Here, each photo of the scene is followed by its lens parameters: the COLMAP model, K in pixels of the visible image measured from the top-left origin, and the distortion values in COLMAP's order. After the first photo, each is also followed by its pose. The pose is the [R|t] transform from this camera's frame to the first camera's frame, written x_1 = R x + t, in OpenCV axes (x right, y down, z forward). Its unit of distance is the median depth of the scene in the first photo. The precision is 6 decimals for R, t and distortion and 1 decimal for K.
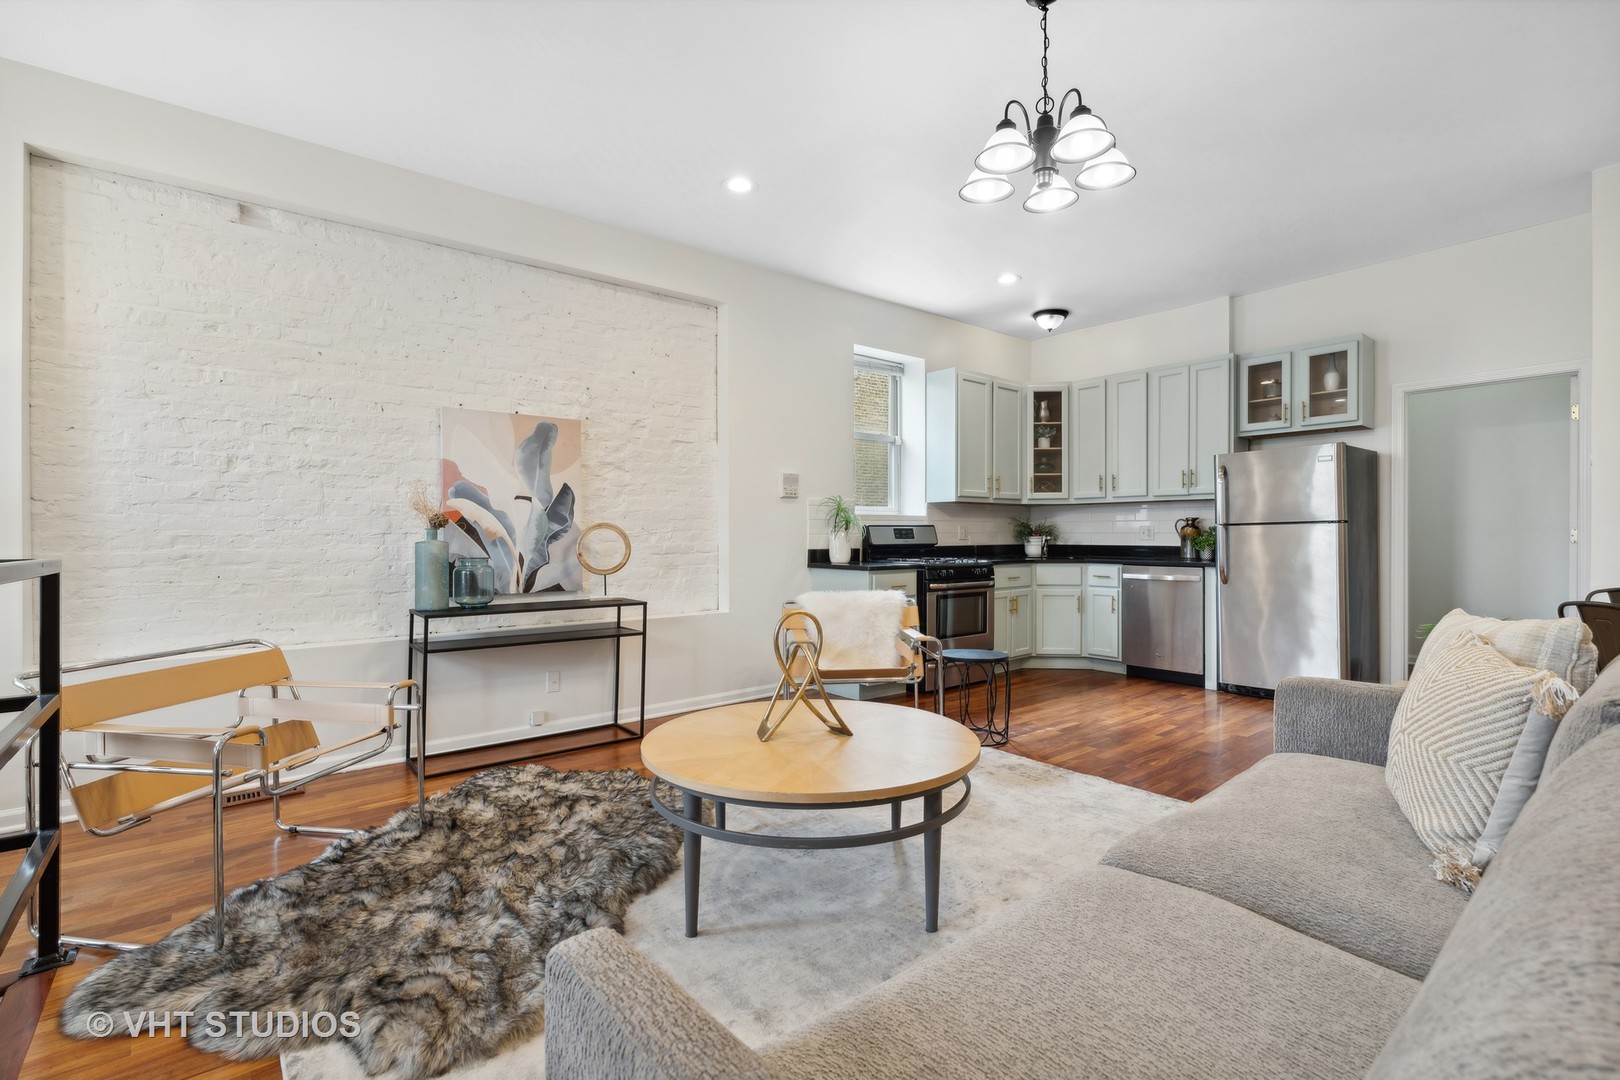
lens RADIAL K [[728.3, 0, 832.9], [0, 728.3, 529.0], [0, 0, 1]] dist [-0.004743, 0.000782]
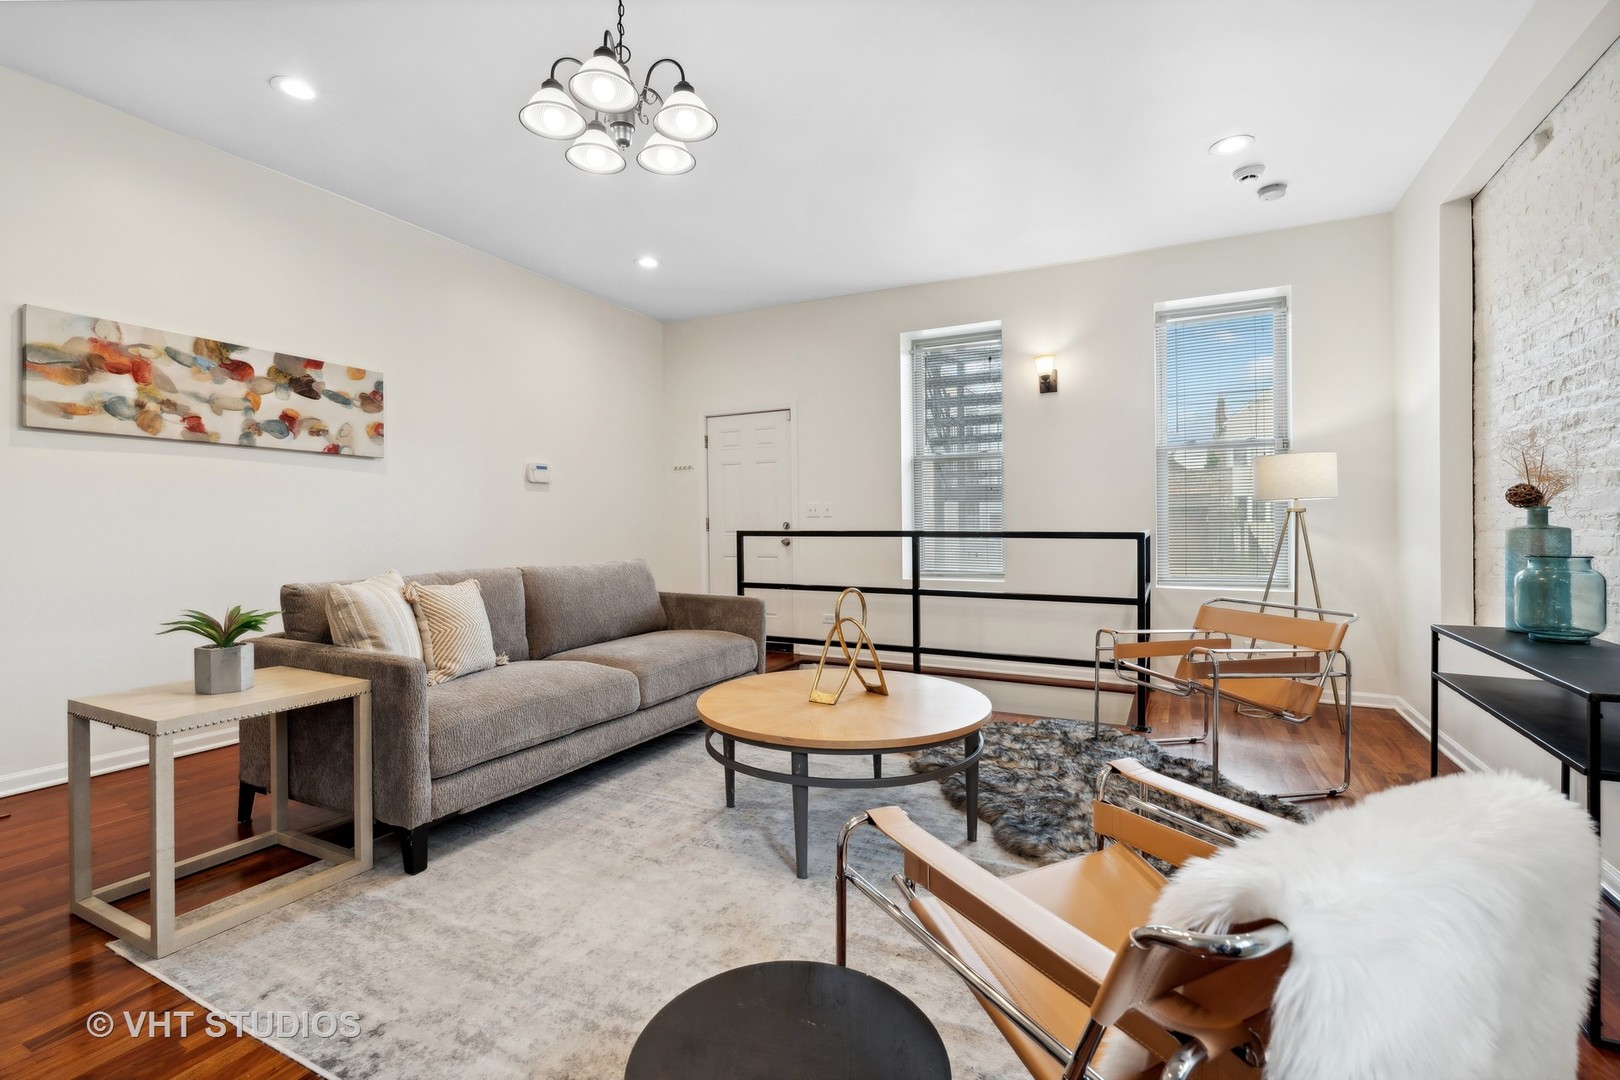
lens RADIAL K [[728.3, 0, 823.2], [0, 728.3, 537.8], [0, 0, 1]] dist [-0.004743, 0.000782]
pose [[-0.915619, 0.015895, -0.401733, 0.220003], [0.011951, 0.999853, 0.012323, 0.008666], [0.401869, 0.006482, -0.915674, 0.994709]]
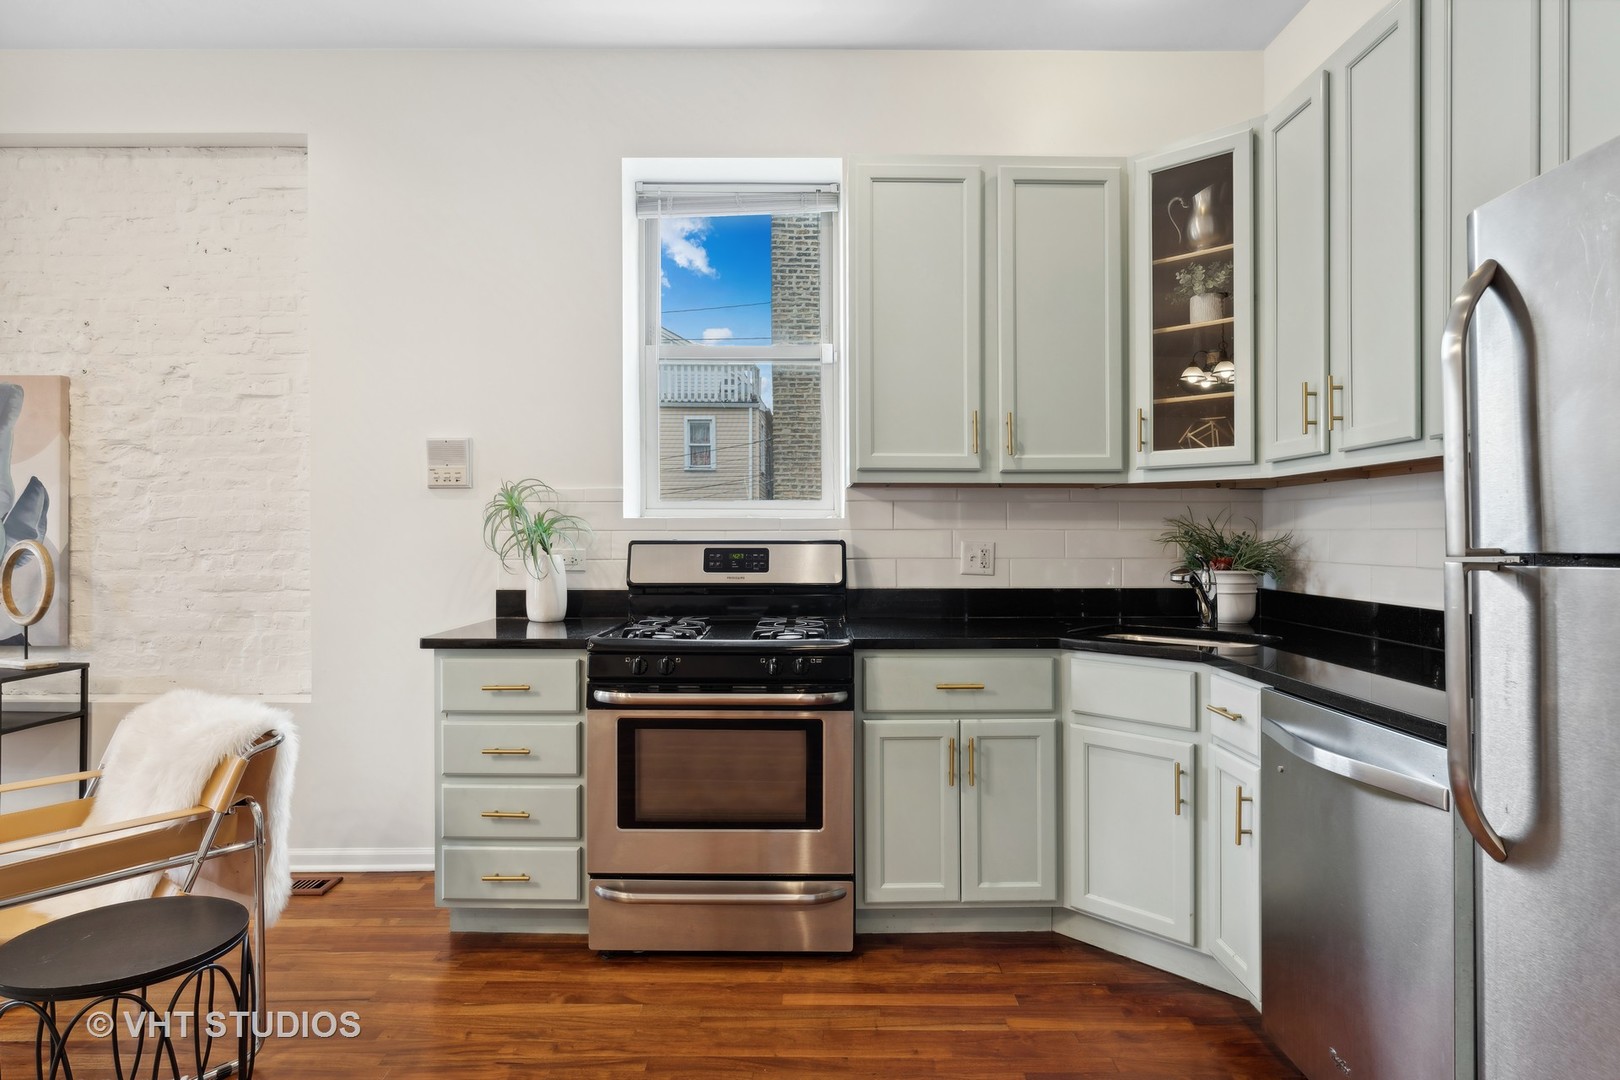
lens RADIAL K [[891.8, 0, 812.2], [0, 891.8, 546.6], [0, 0, 1]] dist [-0.004853, 0.000363]
pose [[0.770822, 0.010430, -0.636966, 0.573750], [-0.000629, 0.999878, 0.015612, -0.012365], [0.637051, -0.011633, 0.770734, 0.730549]]
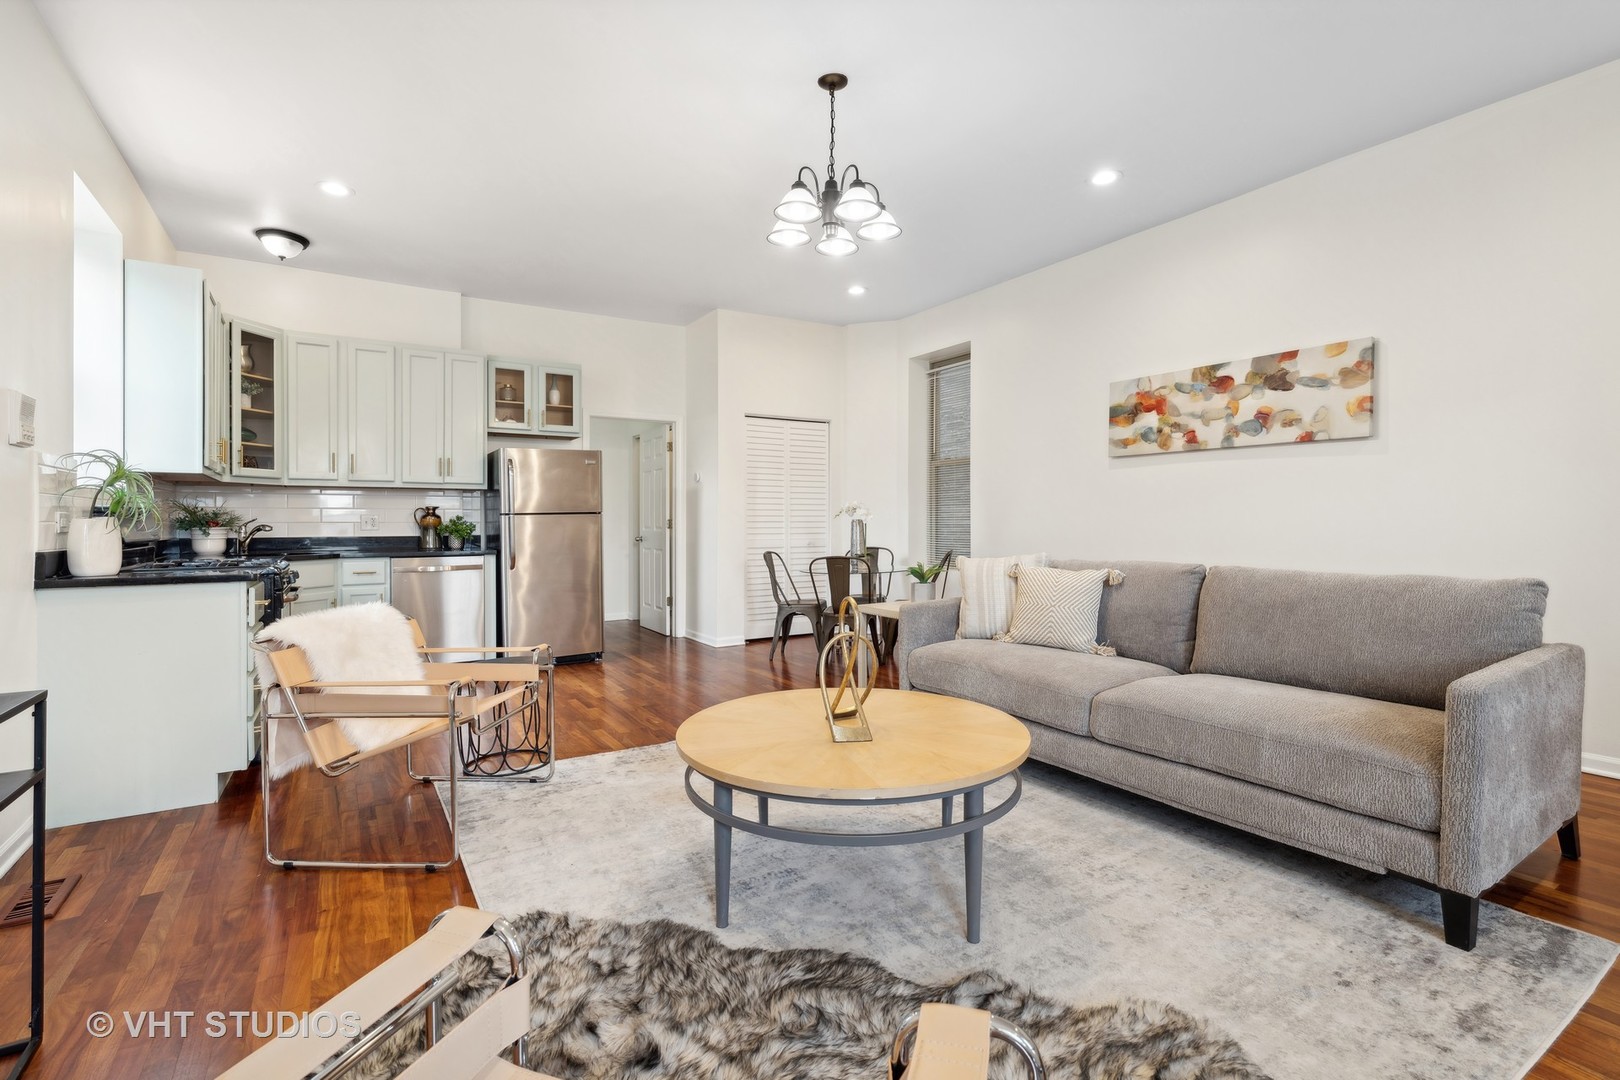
lens RADIAL K [[728.3, 0, 780.9], [0, 728.3, 533.4], [0, 0, 1]] dist [-0.004743, 0.000782]
pose [[0.160242, -0.013098, 0.986991, -0.482635], [-0.002106, 0.999905, 0.013612, 0.007863], [-0.987075, -0.004260, 0.160200, 0.458587]]
